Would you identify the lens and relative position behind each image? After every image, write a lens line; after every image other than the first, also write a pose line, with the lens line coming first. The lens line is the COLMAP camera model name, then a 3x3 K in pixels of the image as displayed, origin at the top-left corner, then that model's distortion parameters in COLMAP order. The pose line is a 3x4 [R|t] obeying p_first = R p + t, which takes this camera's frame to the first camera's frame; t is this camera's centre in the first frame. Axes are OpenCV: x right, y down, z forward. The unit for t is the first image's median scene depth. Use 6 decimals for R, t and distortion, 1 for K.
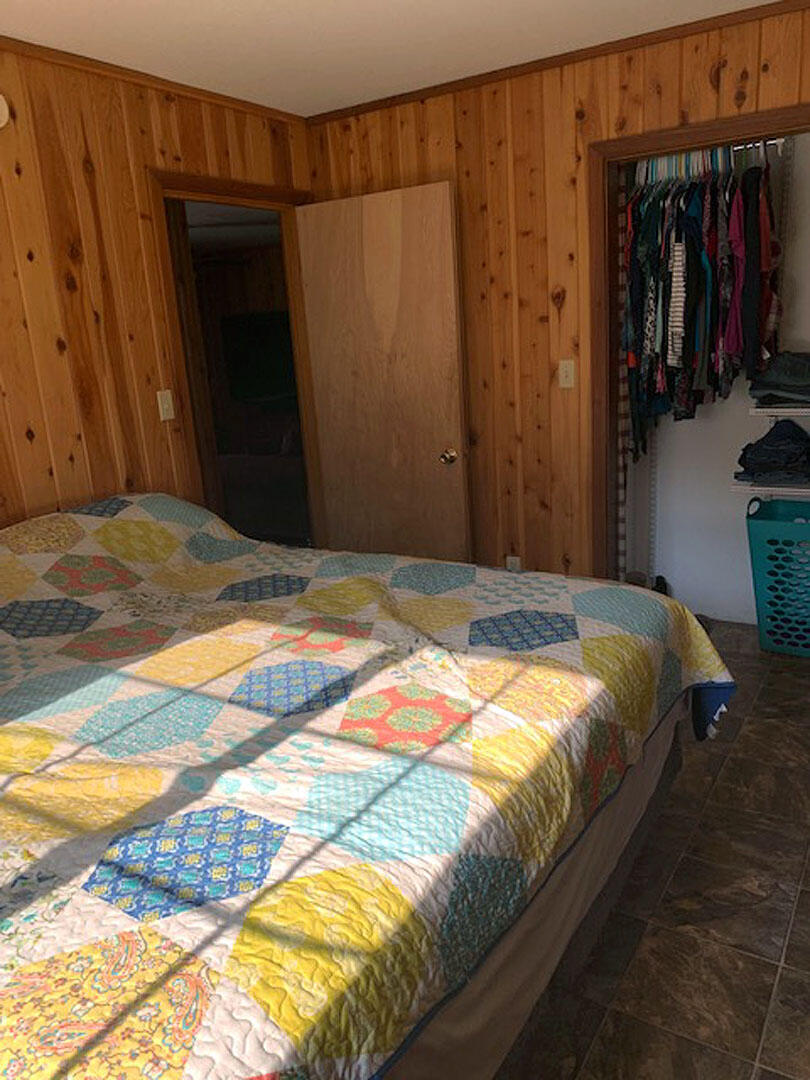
lens RADIAL K [[822.2, 0, 409.8], [0, 822.2, 545.9], [0, 0, 1]] dist [0.011596, -0.005054]
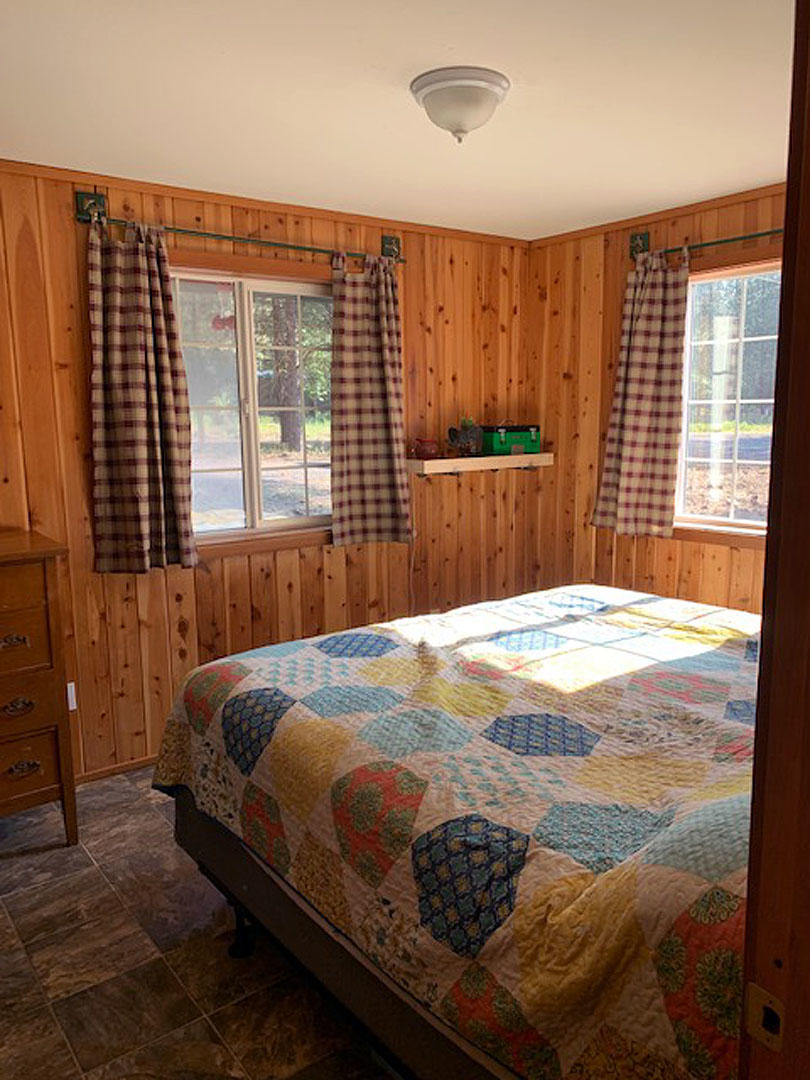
lens RADIAL K [[822.2, 0, 409.8], [0, 822.2, 545.9], [0, 0, 1]] dist [0.011596, -0.005054]
pose [[-0.934522, 0.019227, 0.355384, -0.413278], [0.161666, 0.912511, 0.375749, -0.521826], [-0.317068, 0.408599, -0.855871, 1.975210]]
